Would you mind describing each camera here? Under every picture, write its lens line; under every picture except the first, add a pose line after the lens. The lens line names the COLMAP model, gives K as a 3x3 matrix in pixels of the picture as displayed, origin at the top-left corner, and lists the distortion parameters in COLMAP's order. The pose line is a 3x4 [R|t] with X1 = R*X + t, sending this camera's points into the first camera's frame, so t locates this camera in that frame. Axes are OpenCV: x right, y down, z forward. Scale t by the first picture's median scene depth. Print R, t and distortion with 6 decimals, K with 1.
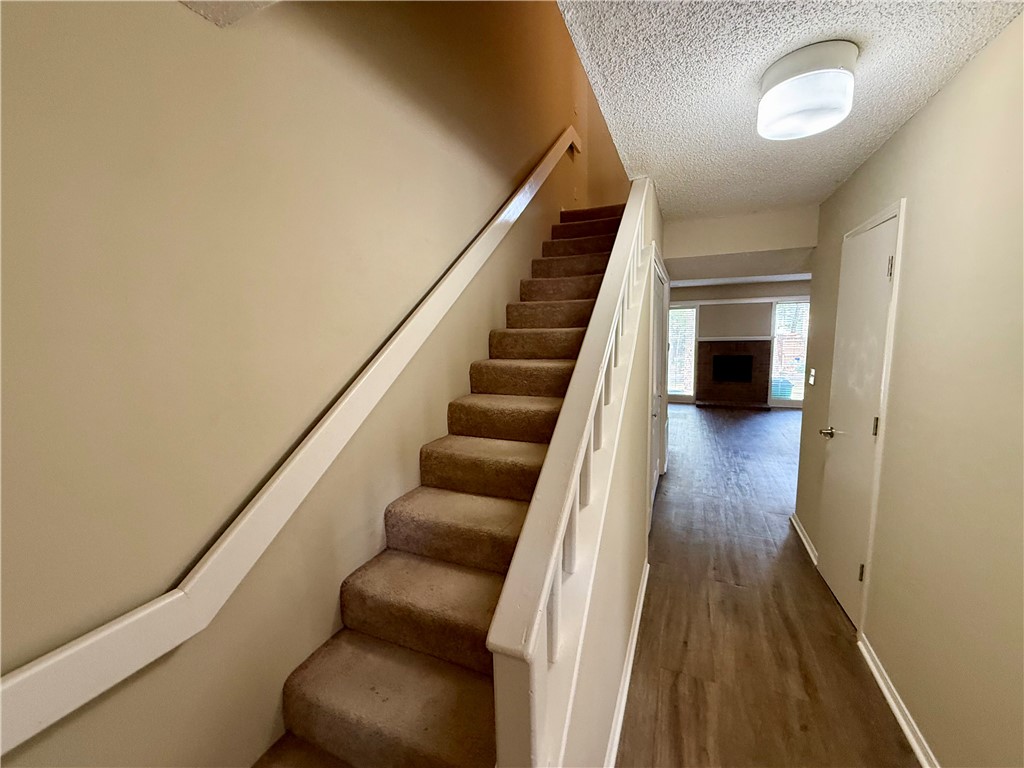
lens RADIAL K [[409.1, 0, 514.0], [0, 409.1, 384.0], [0, 0, 1]] dist [0.000594, -0.000129]
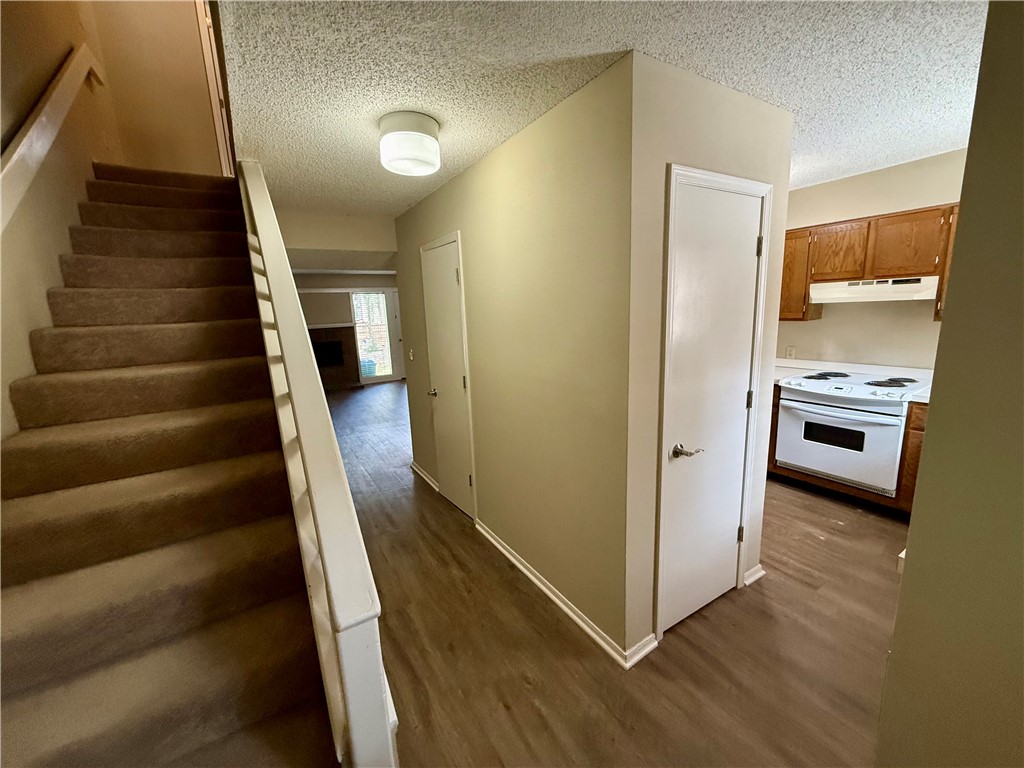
lens RADIAL K [[409.1, 0, 508.9], [0, 409.1, 383.5], [0, 0, 1]] dist [0.000594, -0.000129]
pose [[0.574350, -0.156176, 0.803574, -0.194983], [0.132532, 0.986422, 0.096986, -0.012750], [-0.807810, 0.050796, 0.587250, -0.008306]]
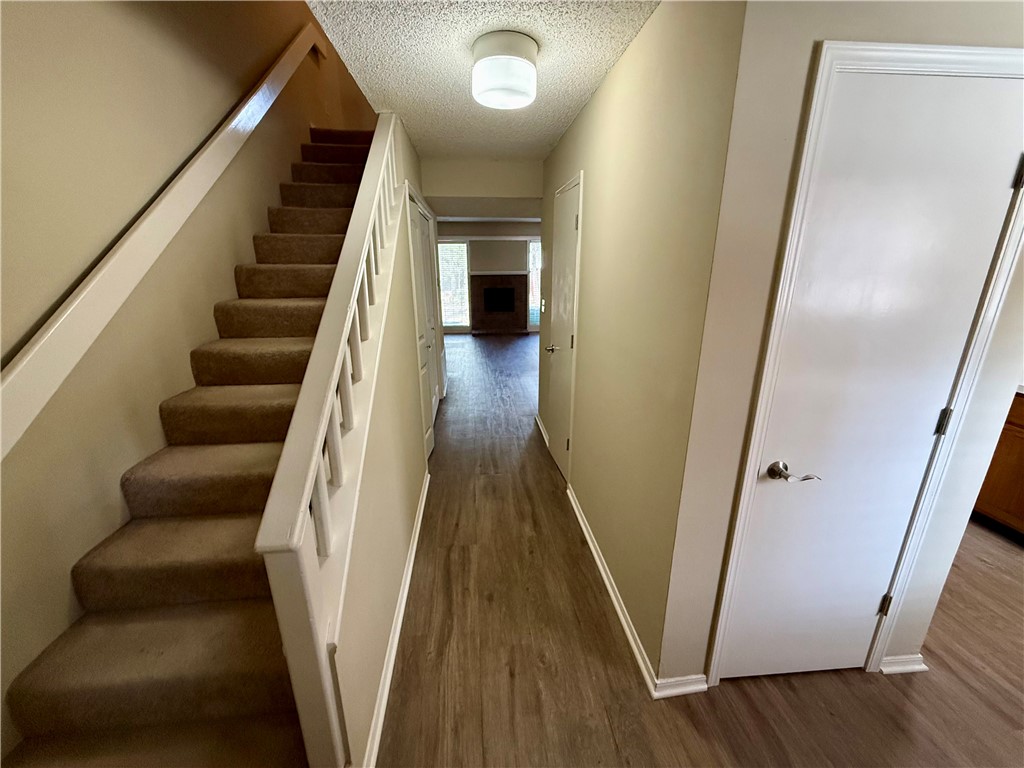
lens RADIAL K [[409.1, 0, 512.3], [0, 409.1, 383.2], [0, 0, 1]] dist [0.000594, -0.000129]
pose [[0.877374, -0.122455, 0.463917, 0.033668], [0.047963, 0.984425, 0.169137, -0.002377], [-0.477403, -0.126145, 0.869582, -0.116246]]
